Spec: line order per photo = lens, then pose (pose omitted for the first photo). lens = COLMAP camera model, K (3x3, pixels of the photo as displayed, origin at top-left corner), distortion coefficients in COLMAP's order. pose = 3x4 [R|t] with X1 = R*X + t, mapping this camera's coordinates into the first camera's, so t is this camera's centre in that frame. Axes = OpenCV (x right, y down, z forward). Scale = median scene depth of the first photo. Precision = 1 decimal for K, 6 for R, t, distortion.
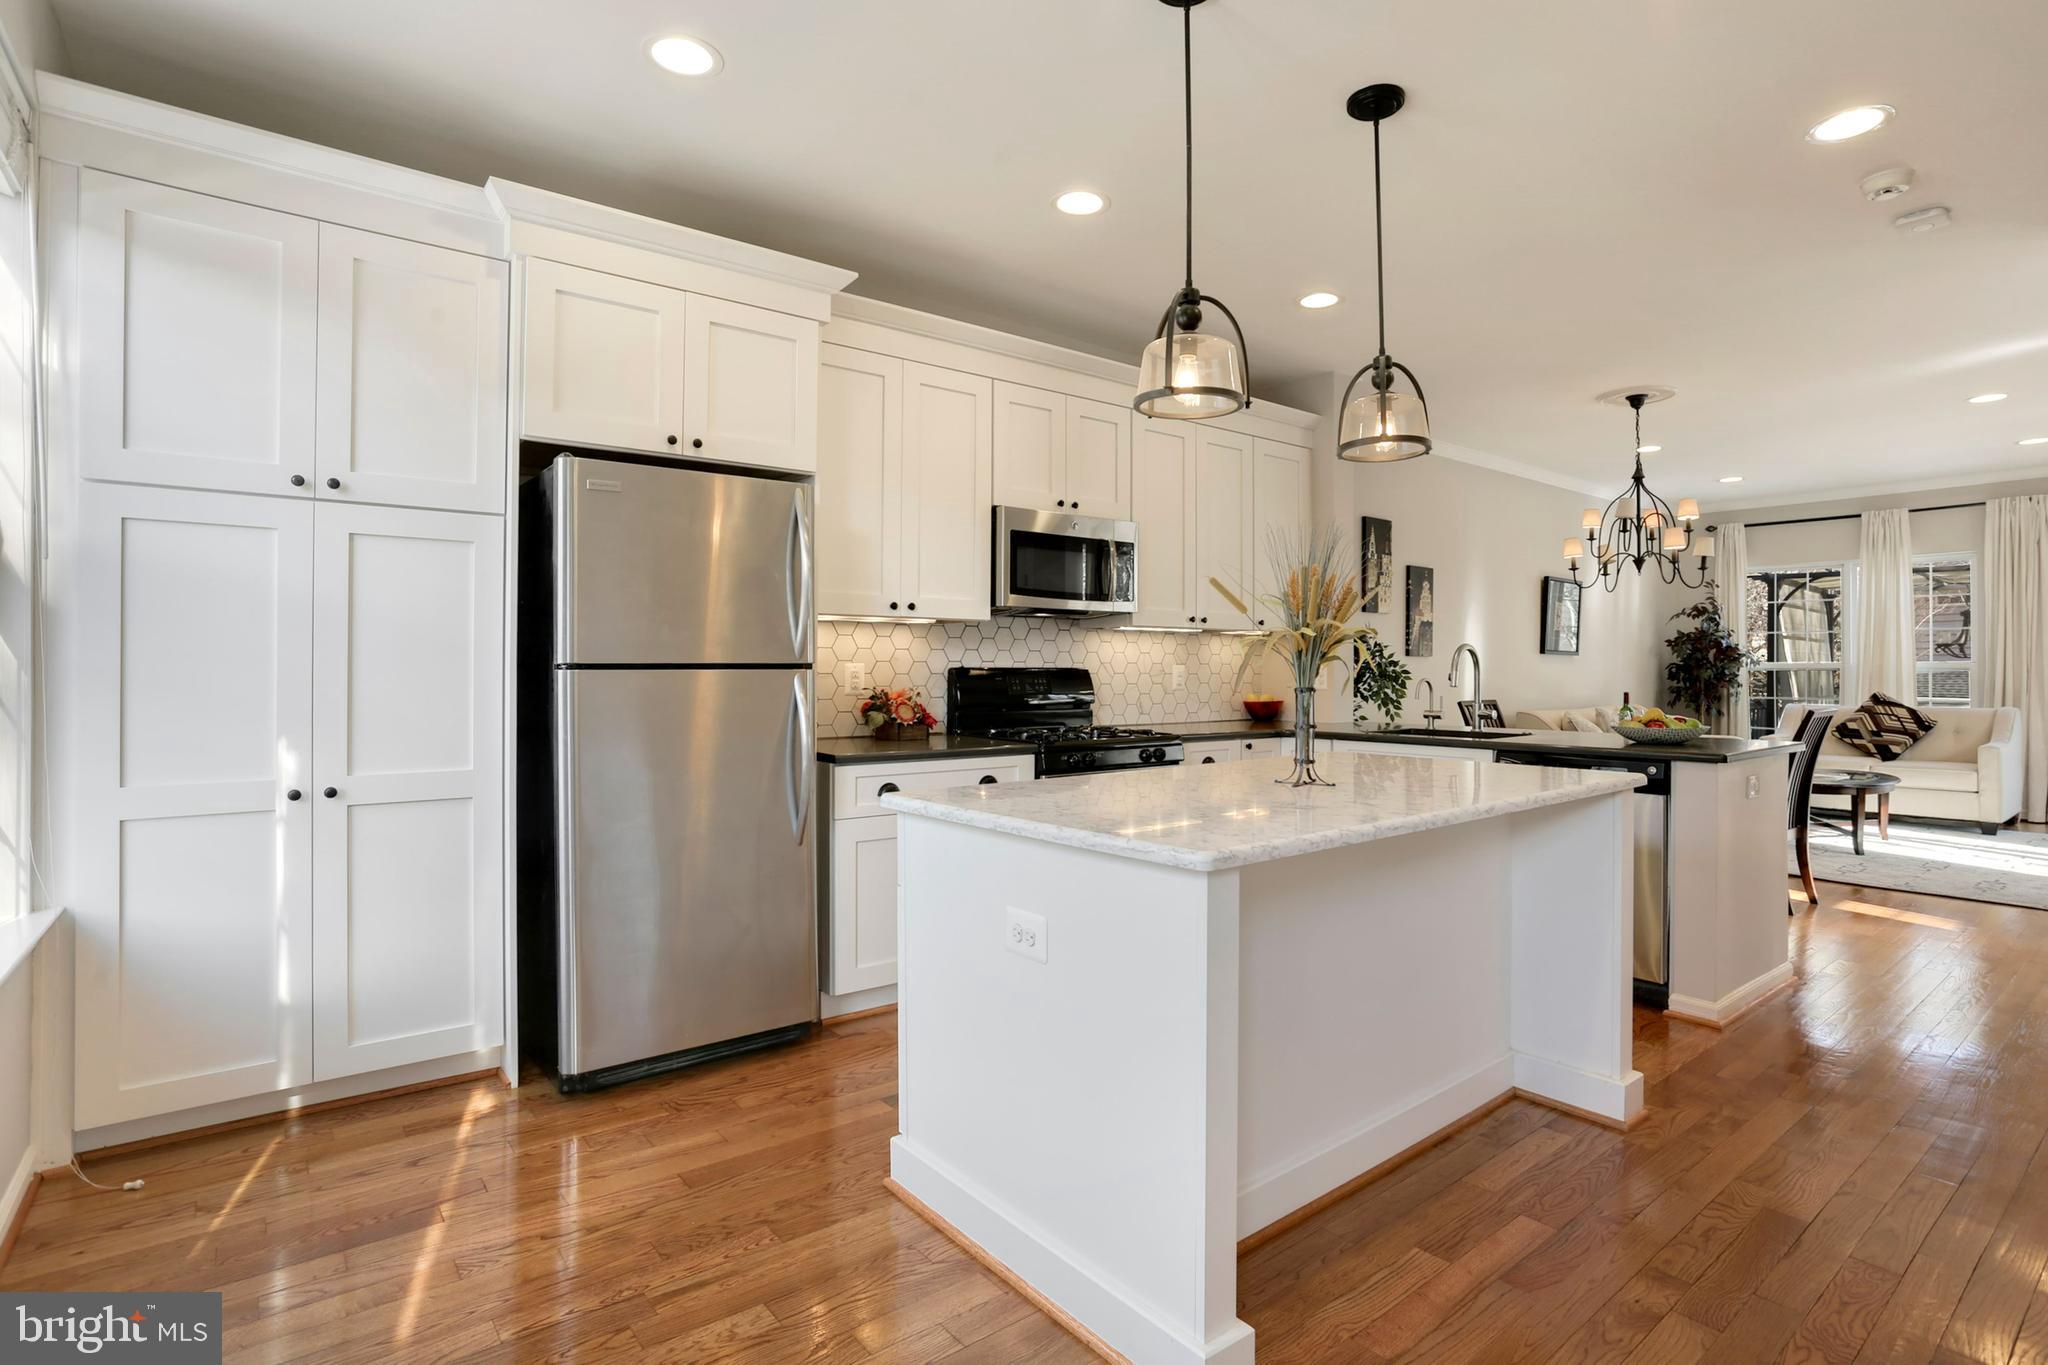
lens RADIAL K [[998.4, 0, 1029.5], [0, 998.4, 660.3], [0, 0, 1]] dist [-0.032757, 0.015018]
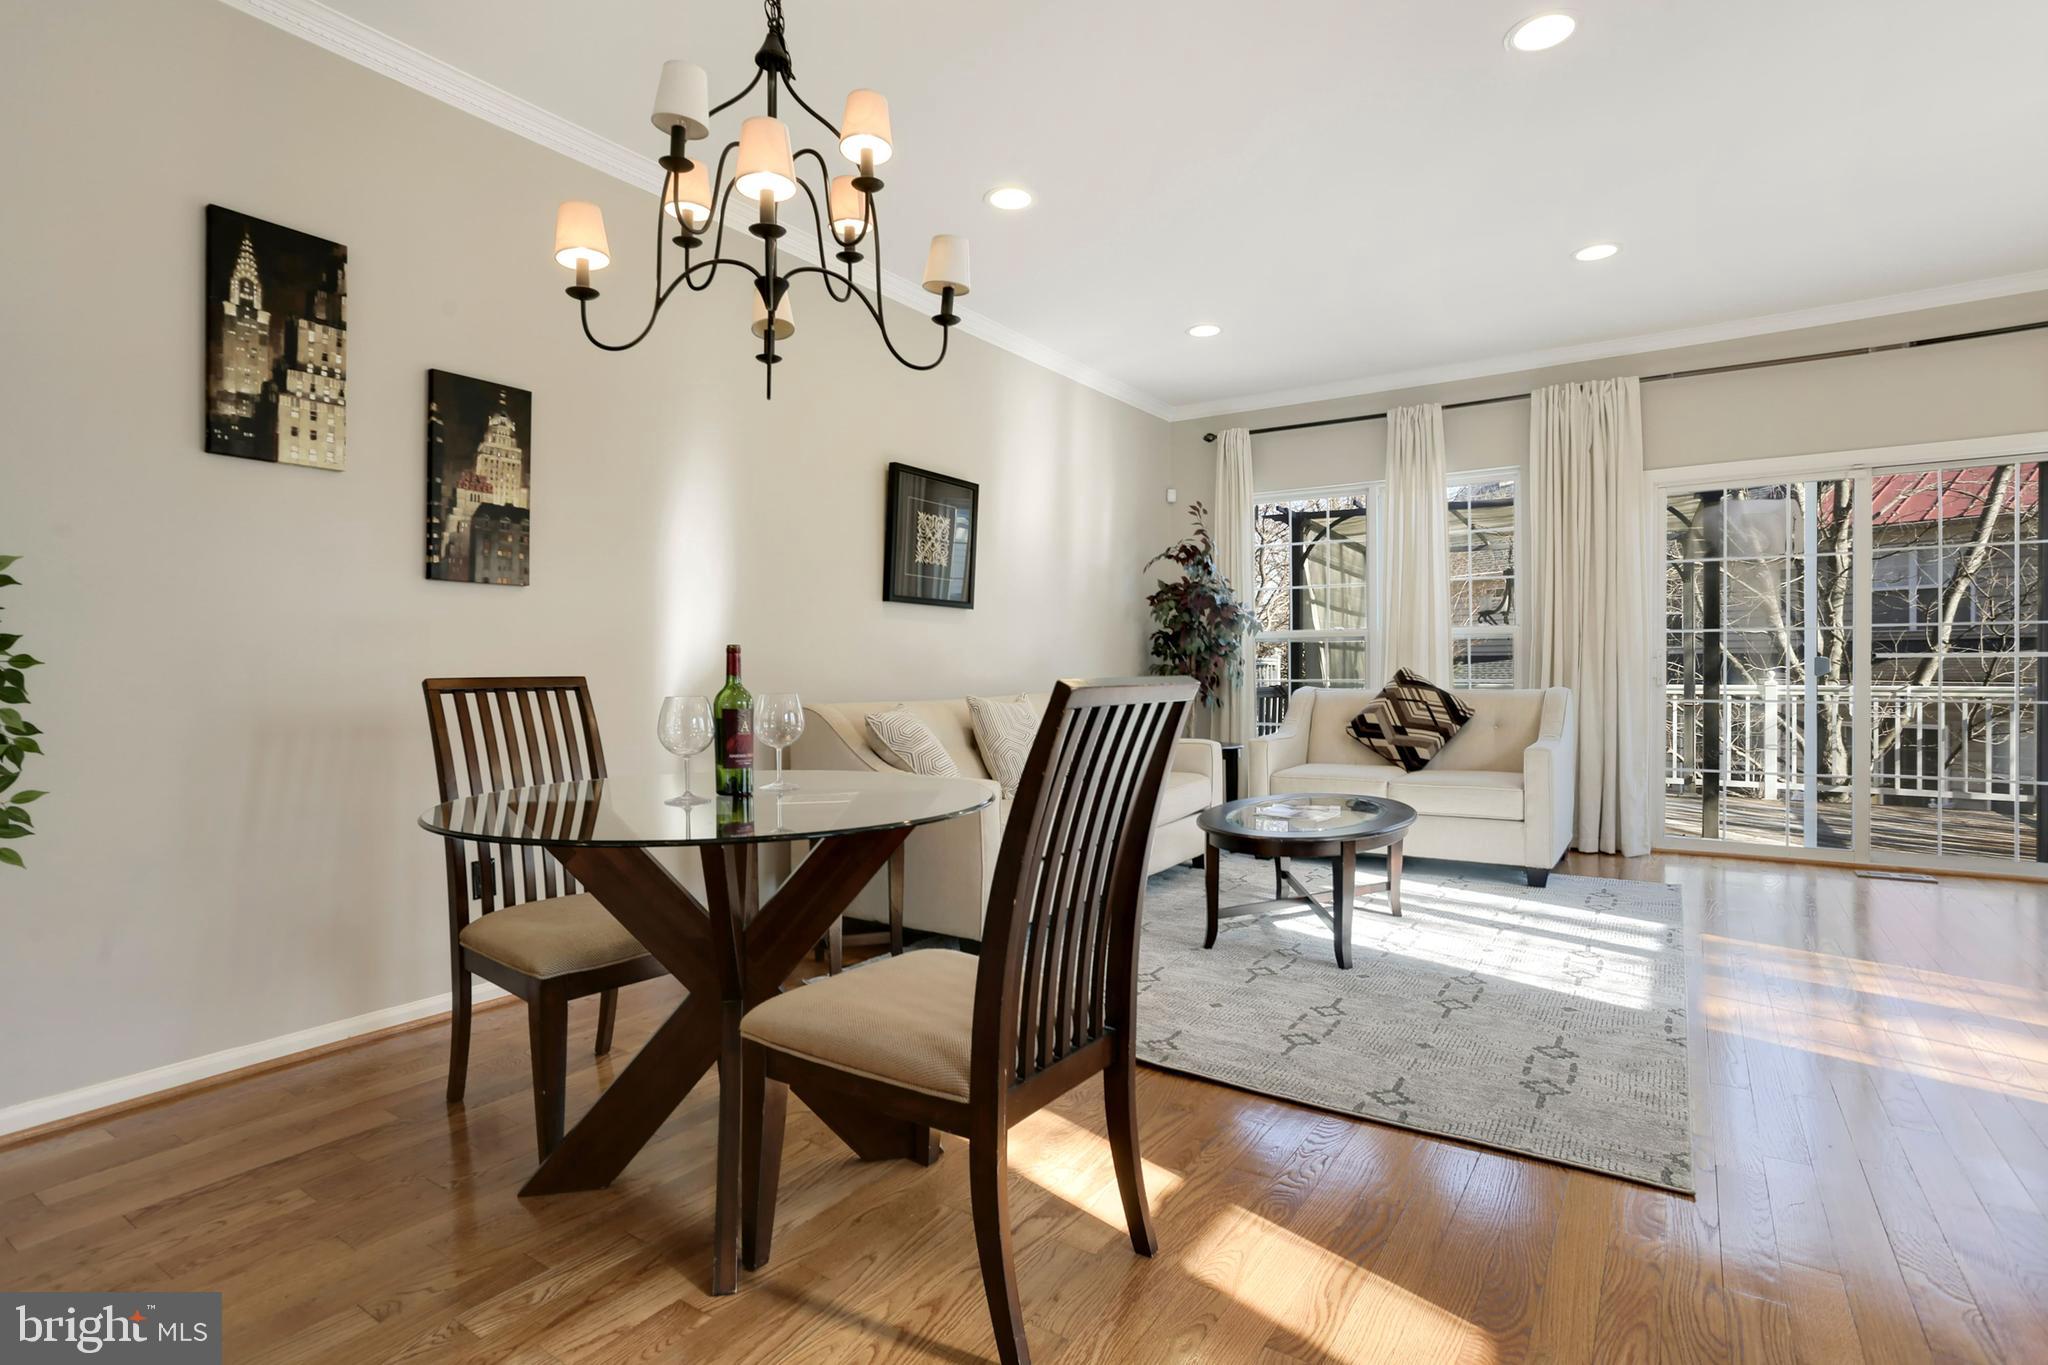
lens RADIAL K [[998.4, 0, 1029.5], [0, 998.4, 660.3], [0, 0, 1]] dist [-0.032757, 0.015018]
pose [[0.952148, -0.003823, 0.305613, 0.427669], [0.003312, 0.999992, 0.002192, 0.025649], [-0.305619, -0.001075, 0.952153, 0.446426]]
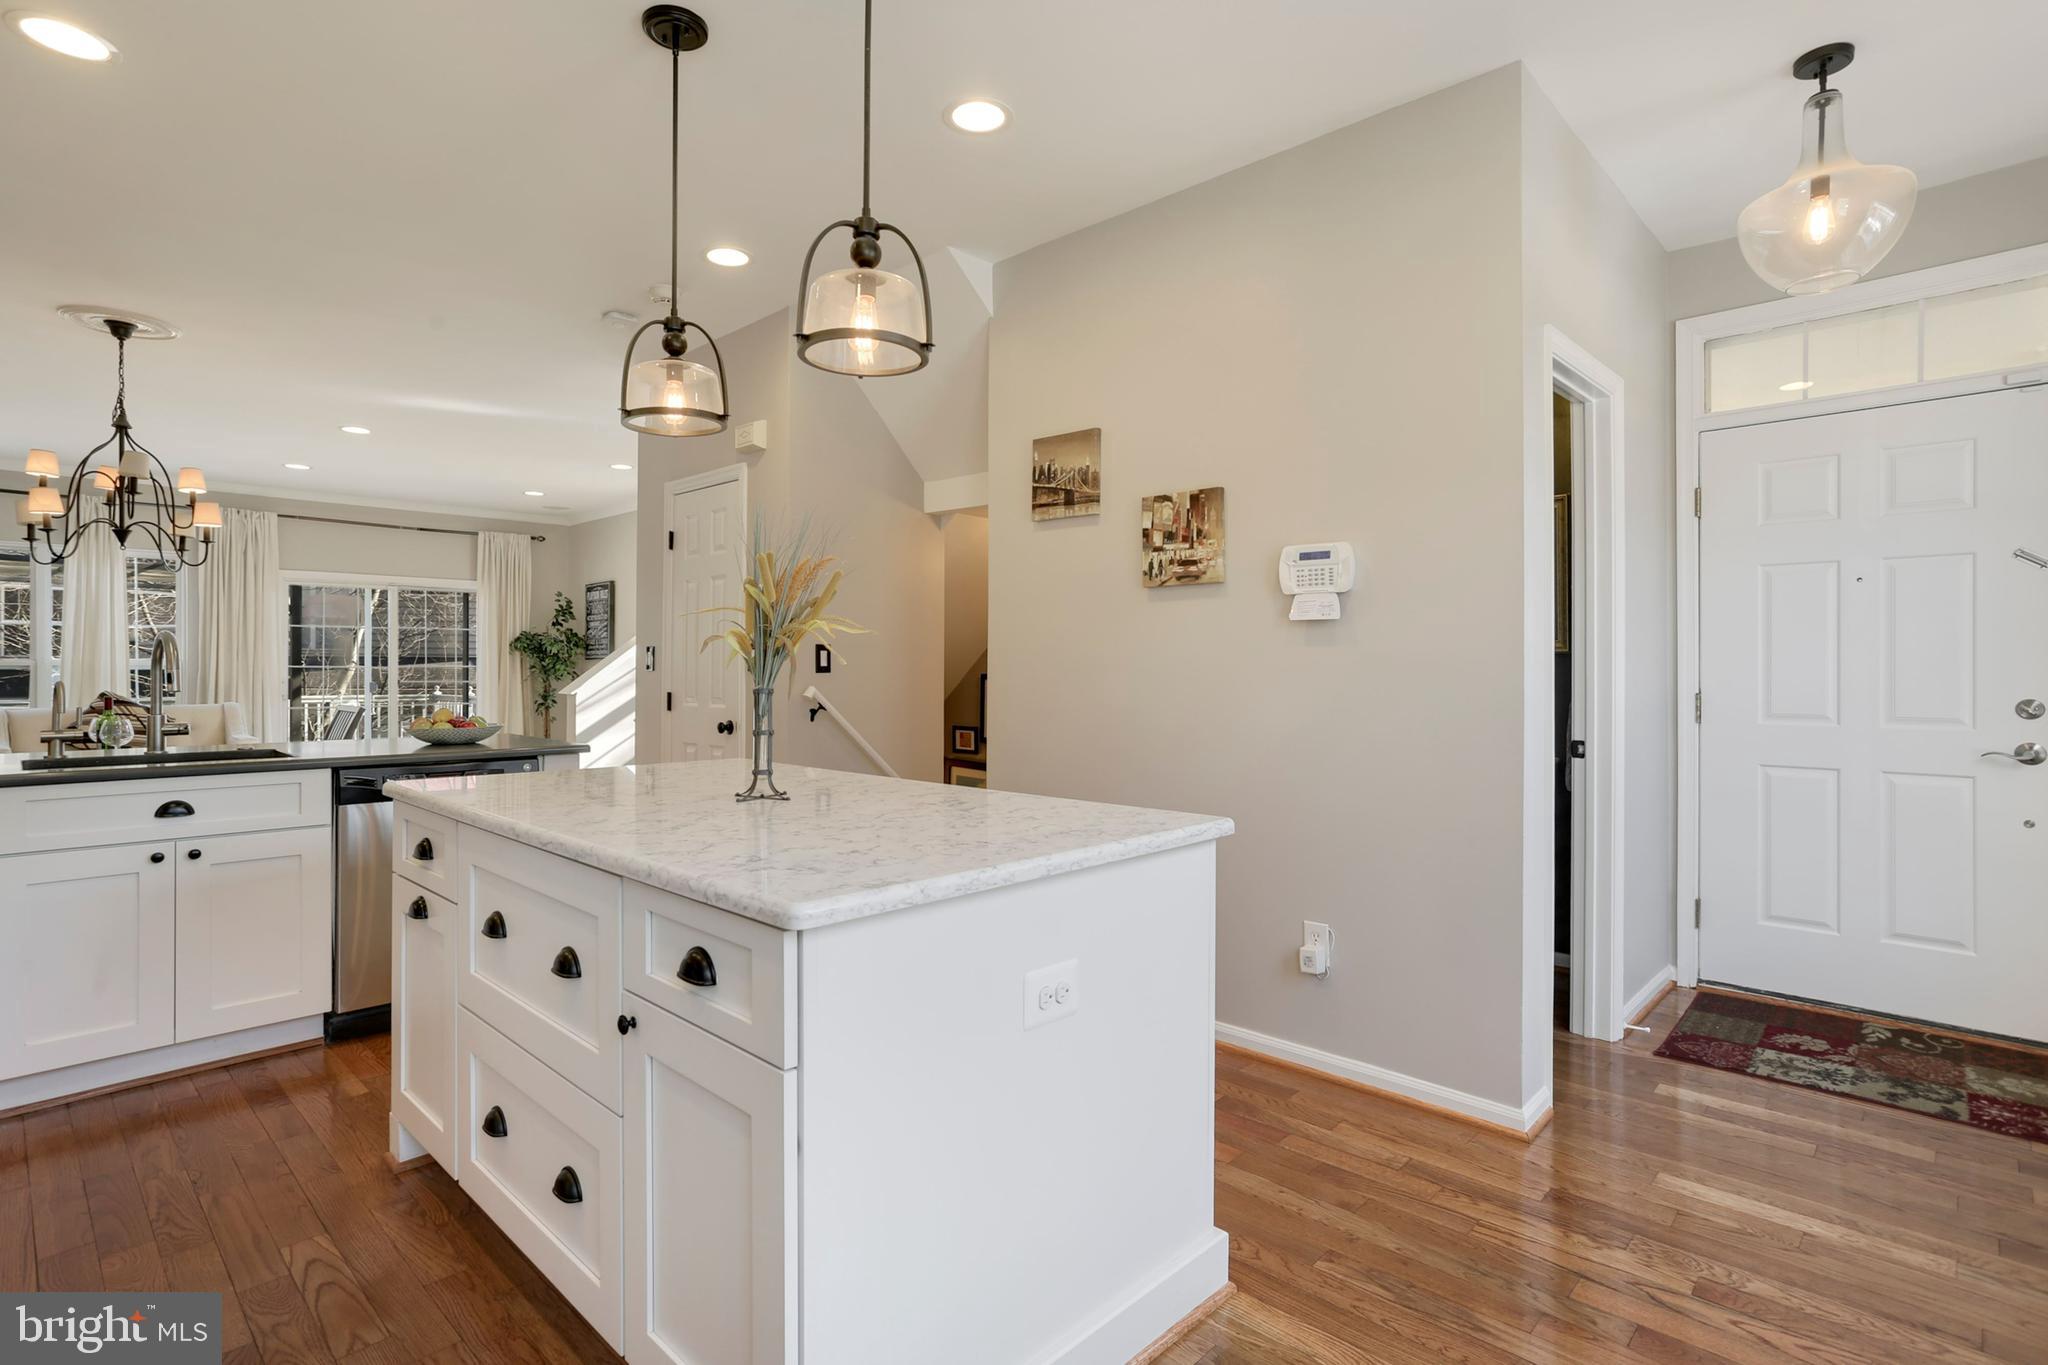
lens RADIAL K [[998.4, 0, 1029.5], [0, 998.4, 660.3], [0, 0, 1]] dist [-0.032757, 0.015018]
pose [[-0.136914, 0.009253, 0.990540, -0.190096], [-0.011581, 0.999873, -0.010941, 0.003038], [-0.990515, -0.012969, -0.136790, 0.267734]]
